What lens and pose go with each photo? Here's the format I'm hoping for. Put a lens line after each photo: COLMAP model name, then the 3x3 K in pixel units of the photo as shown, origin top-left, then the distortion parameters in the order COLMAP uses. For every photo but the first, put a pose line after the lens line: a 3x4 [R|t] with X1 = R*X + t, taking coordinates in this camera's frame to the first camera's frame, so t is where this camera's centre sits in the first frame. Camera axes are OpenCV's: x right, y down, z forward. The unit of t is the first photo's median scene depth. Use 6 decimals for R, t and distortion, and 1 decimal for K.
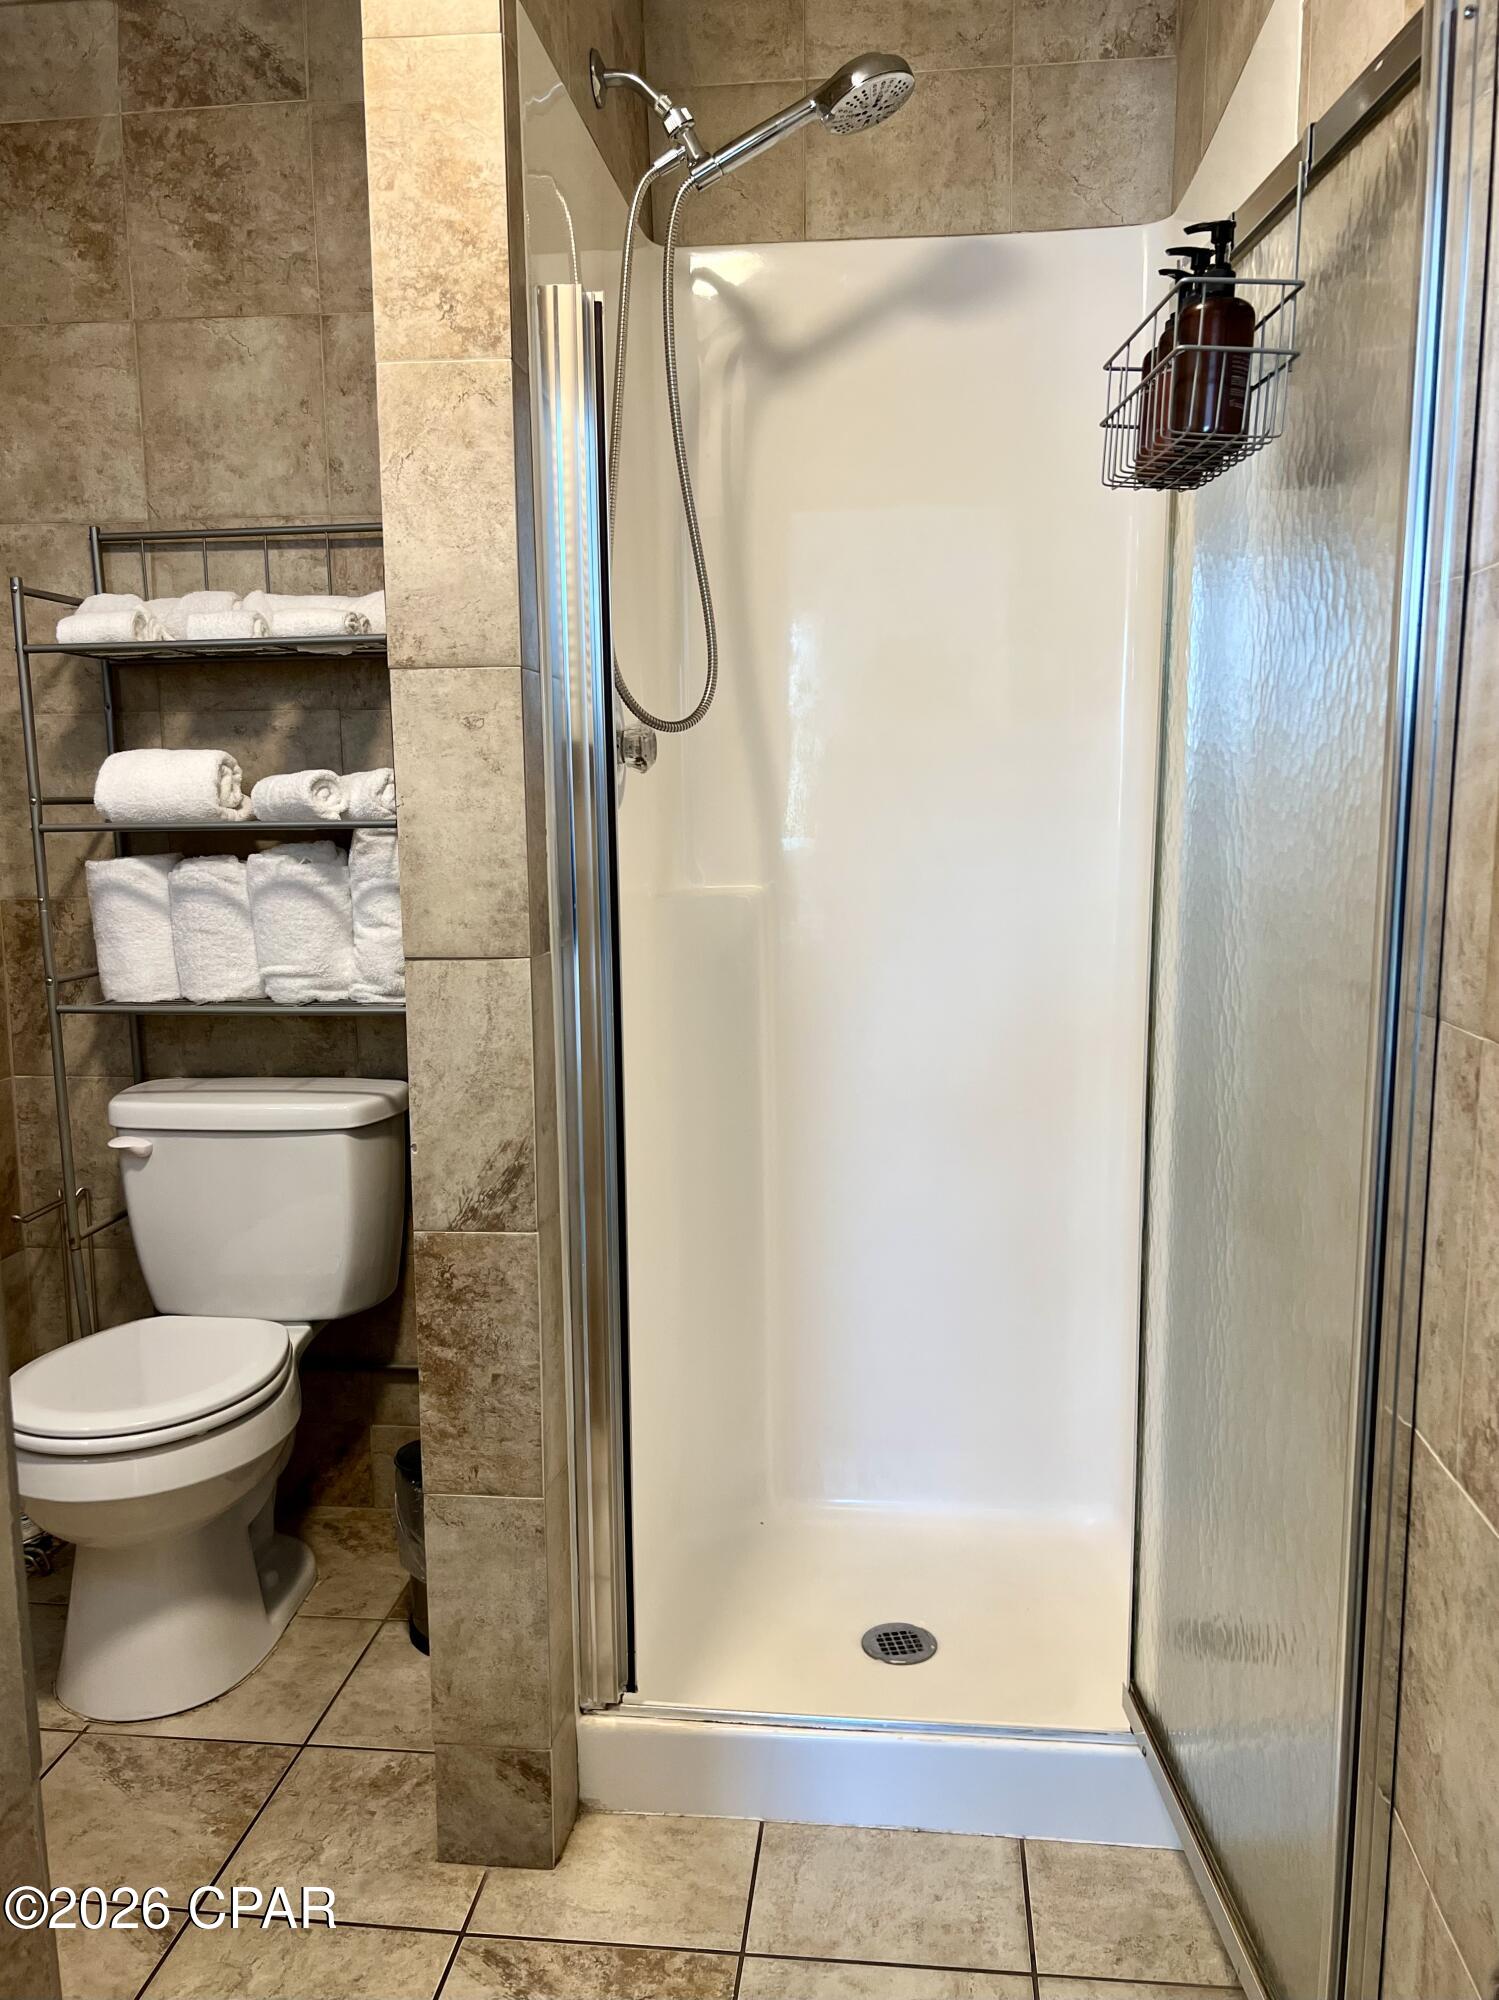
lens RADIAL K [[1551.2, 0, 749.5], [0, 1551.2, 1000.0], [0, 0, 1]] dist [0.070387, -0.099350]
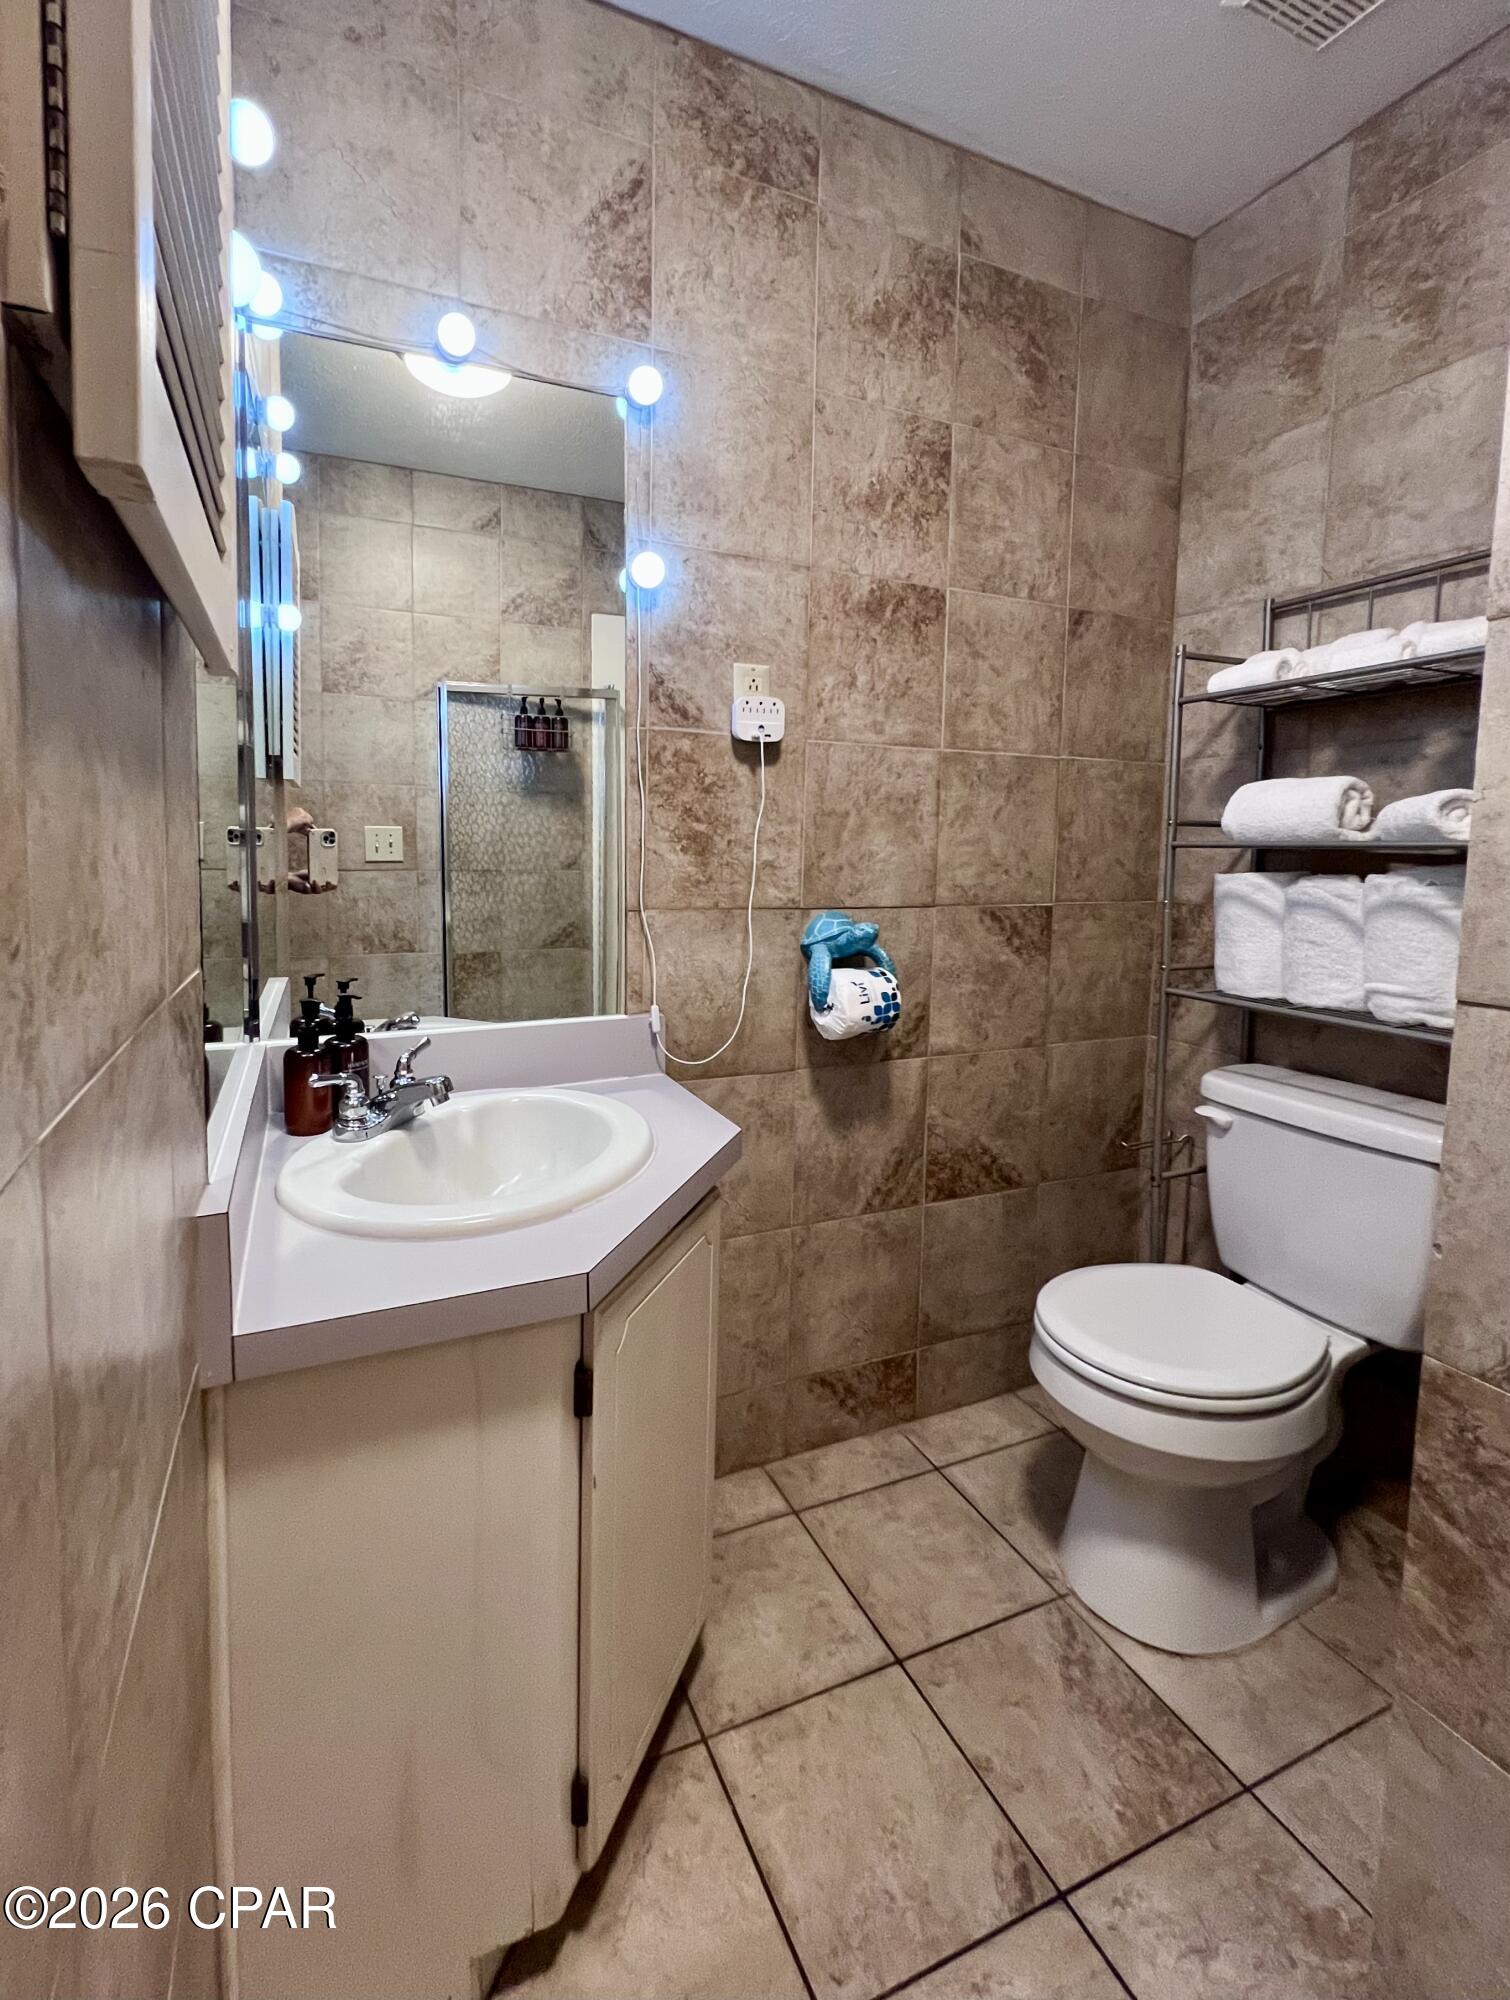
lens RADIAL K [[886.6, 0, 687.7], [0, 886.6, 916.2], [0, 0, 1]] dist [-0.002268, 0.000882]
pose [[0.483370, 0.090207, -0.870756, -0.025479], [-0.135381, 0.990413, 0.027451, -0.024245], [0.864885, 0.104615, 0.490948, 0.384325]]
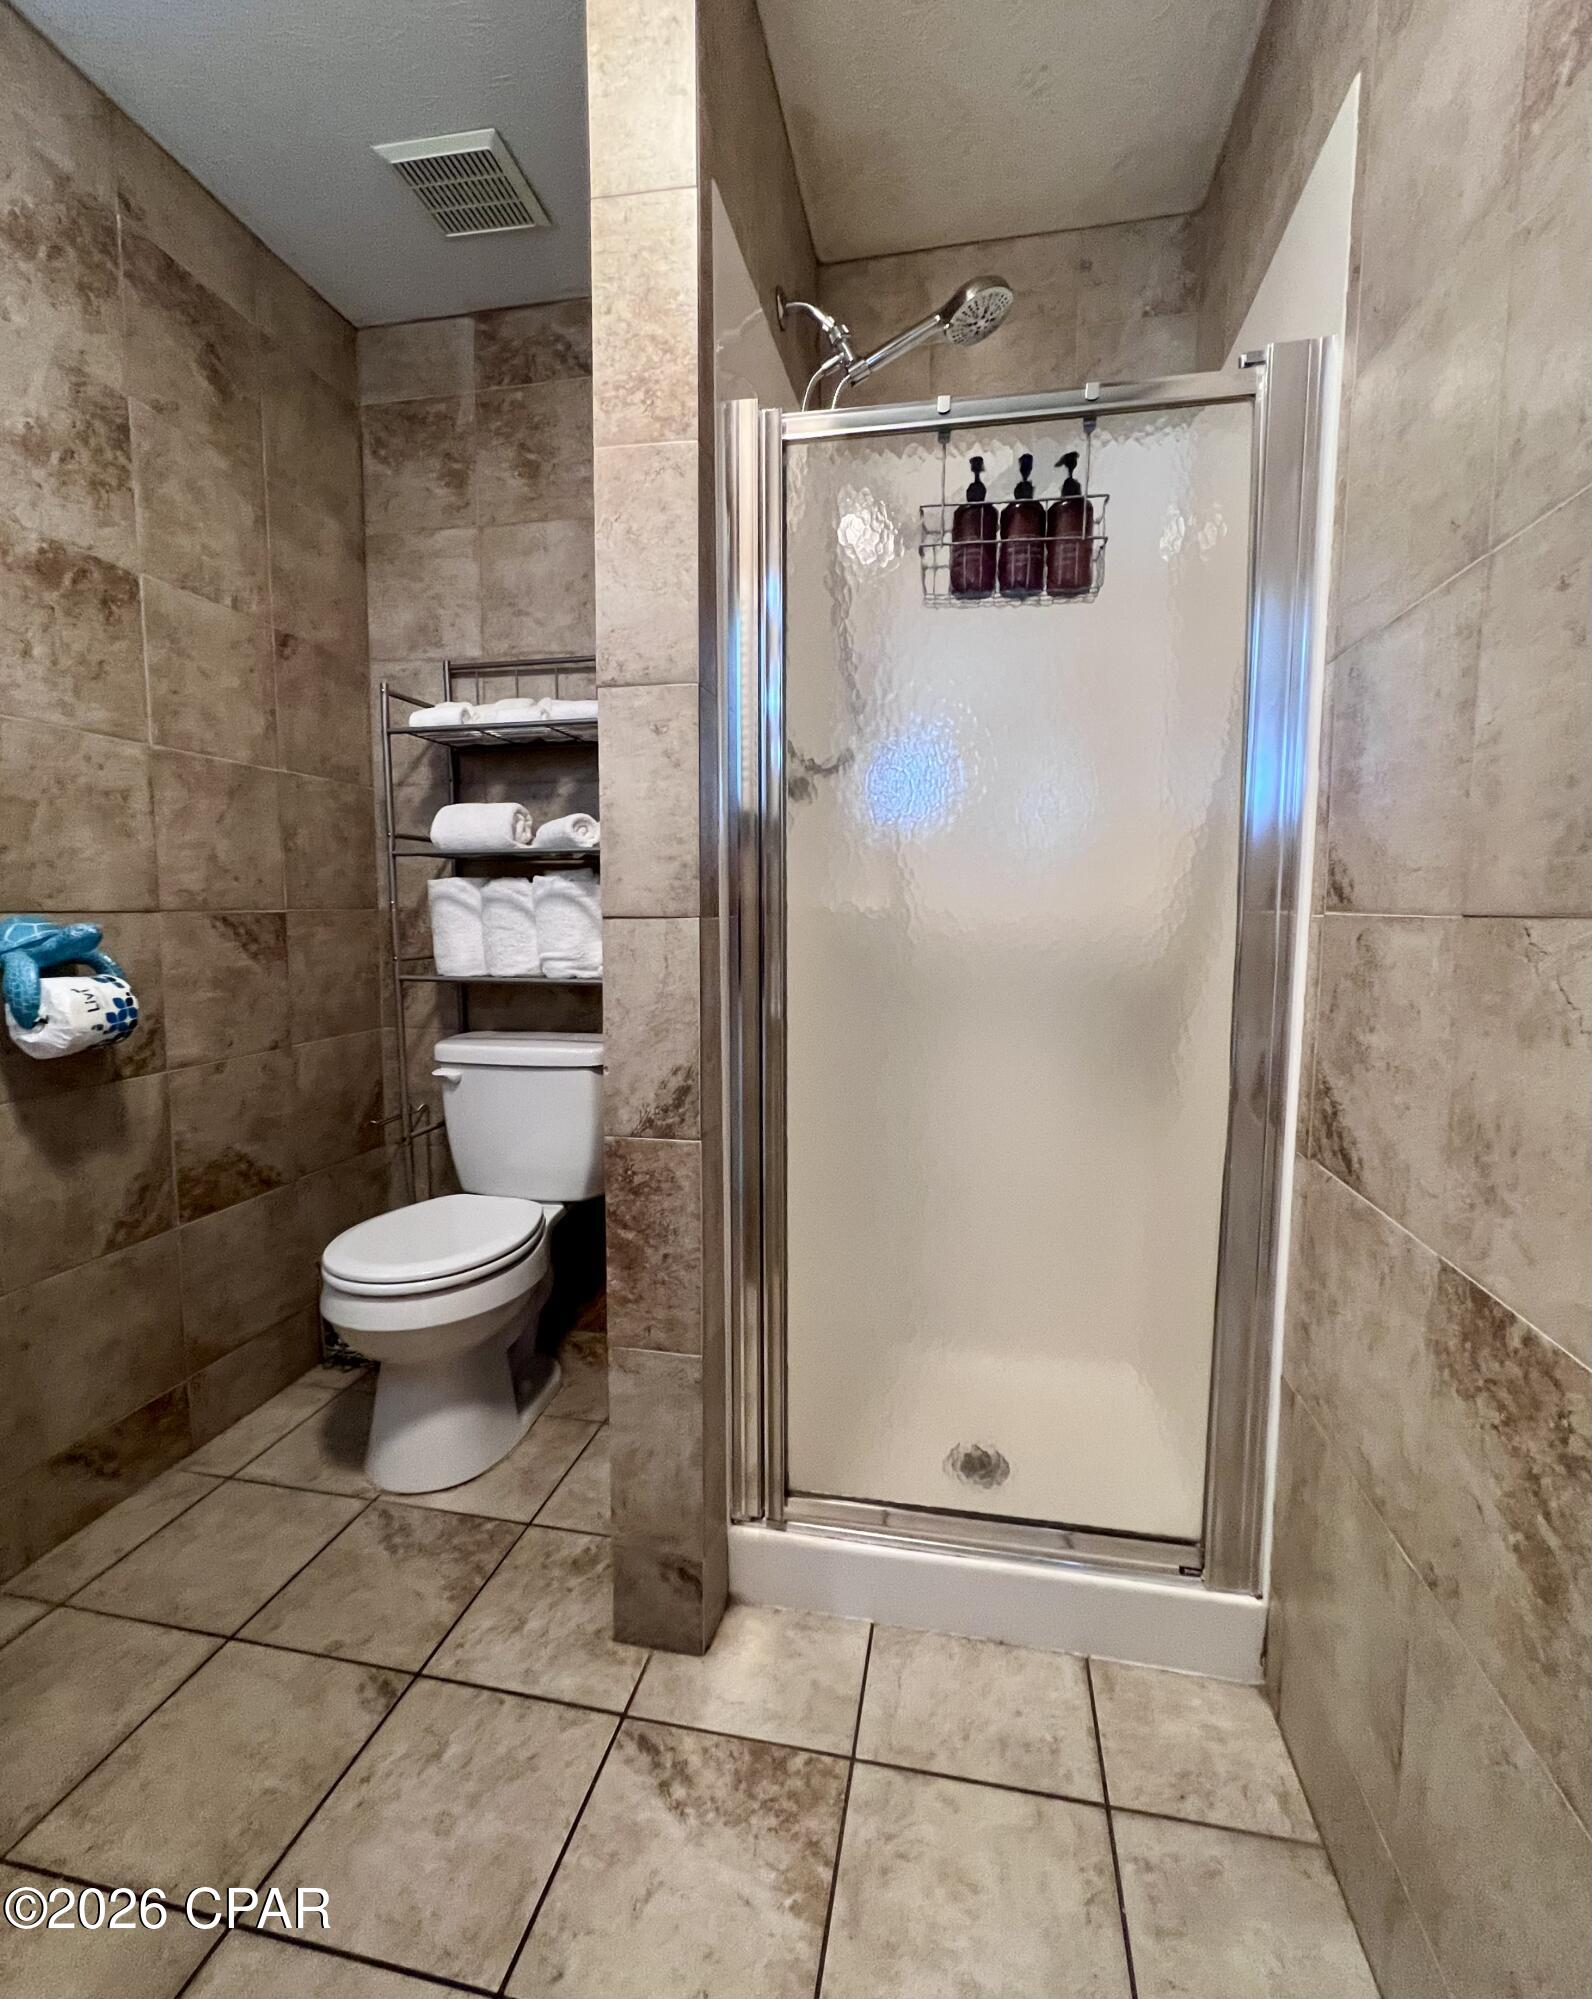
lens RADIAL K [[877.1, 0, 811.0], [0, 877.1, 982.1], [0, 0, 1]] dist [-0.001769, 0.000354]
pose [[0.996680, 0.021324, -0.078571, 0.002830], [-0.025138, 0.998537, -0.047878, 0.046317], [0.077435, 0.049694, 0.995758, 0.259429]]
